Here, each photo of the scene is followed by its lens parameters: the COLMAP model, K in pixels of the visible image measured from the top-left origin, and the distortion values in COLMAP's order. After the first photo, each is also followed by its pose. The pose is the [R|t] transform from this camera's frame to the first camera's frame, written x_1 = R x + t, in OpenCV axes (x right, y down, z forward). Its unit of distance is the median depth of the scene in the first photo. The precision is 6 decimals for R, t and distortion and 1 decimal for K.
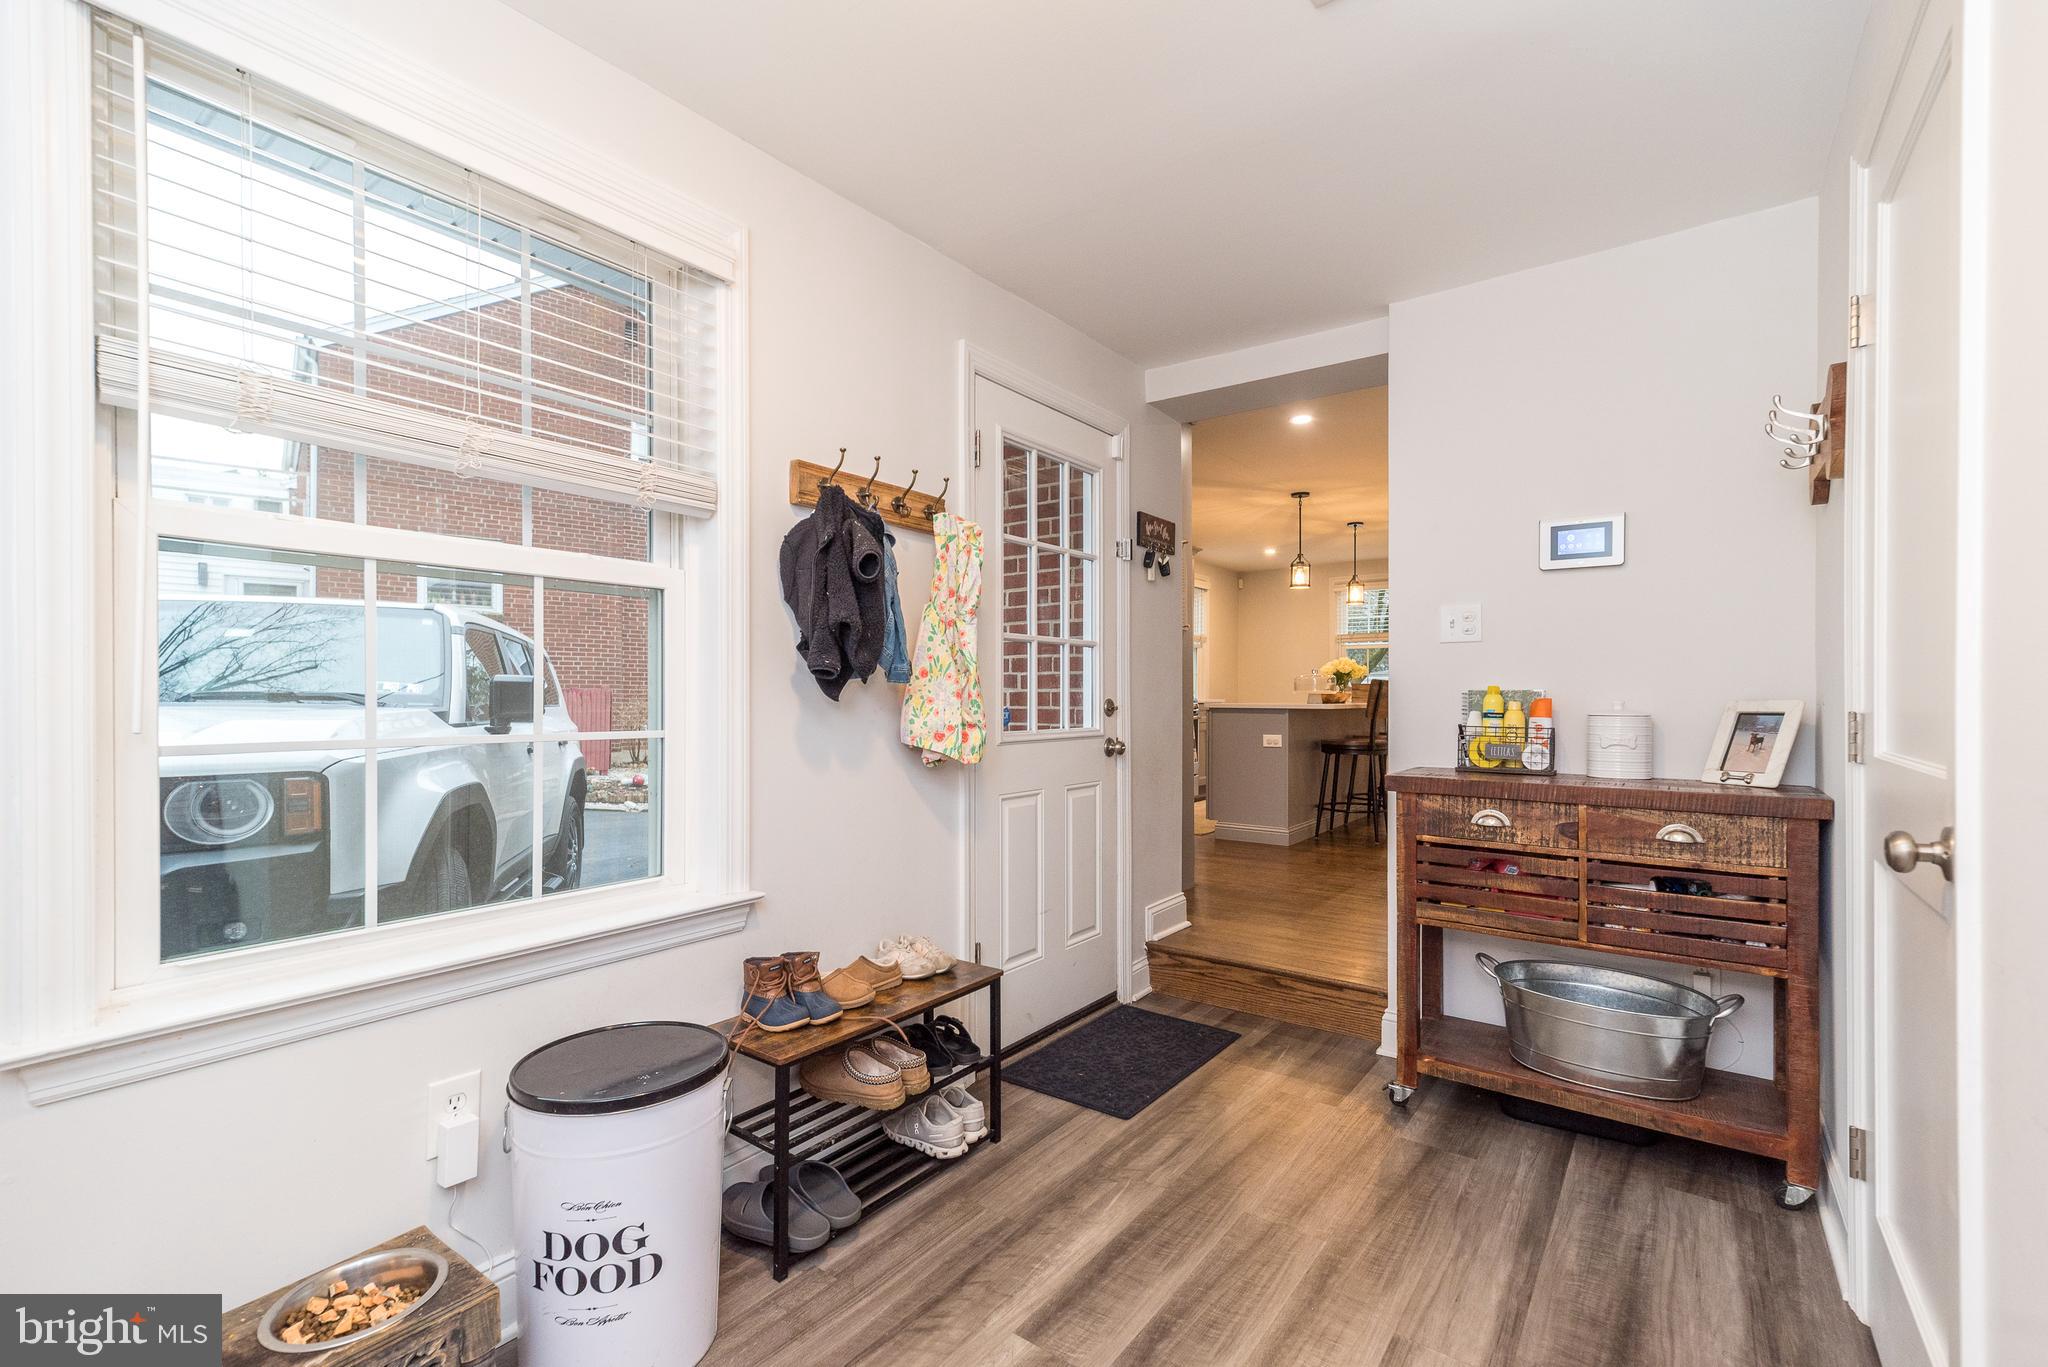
lens RADIAL K [[892.9, 0, 1081.7], [0, 892.9, 696.6], [0, 0, 1]] dist [0.005933, 0.002246]
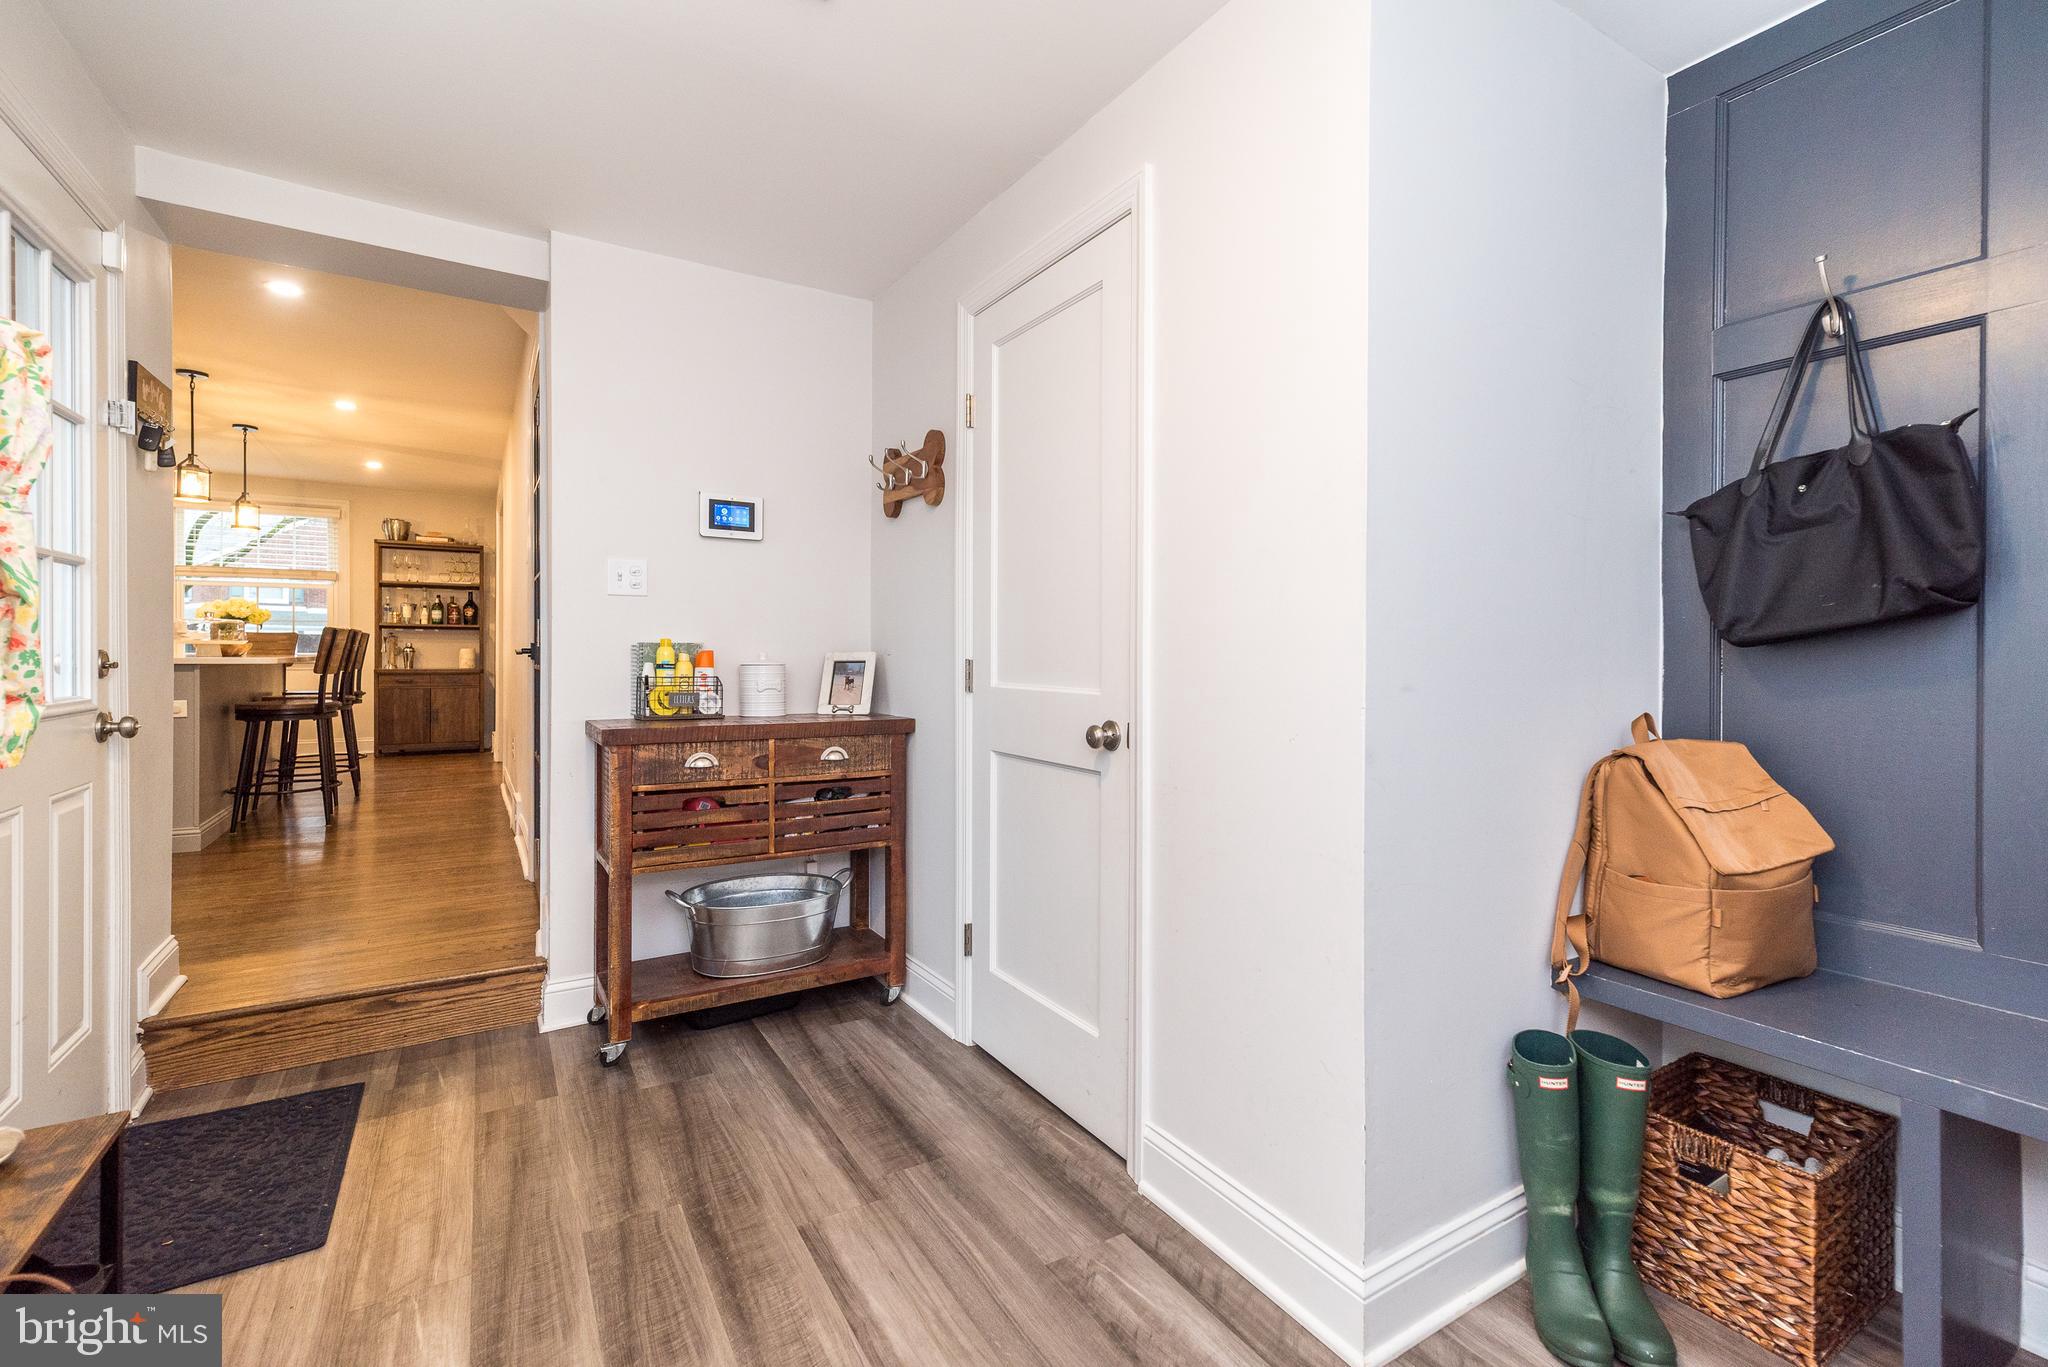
lens RADIAL K [[892.9, 0, 983.9], [0, 892.9, 647.4], [0, 0, 1]] dist [0.005933, 0.002246]
pose [[0.408750, 0.004309, 0.912636, -0.382567], [-0.003571, 0.999989, -0.003123, 0.000469], [-0.912639, -0.001982, 0.408761, 0.230957]]
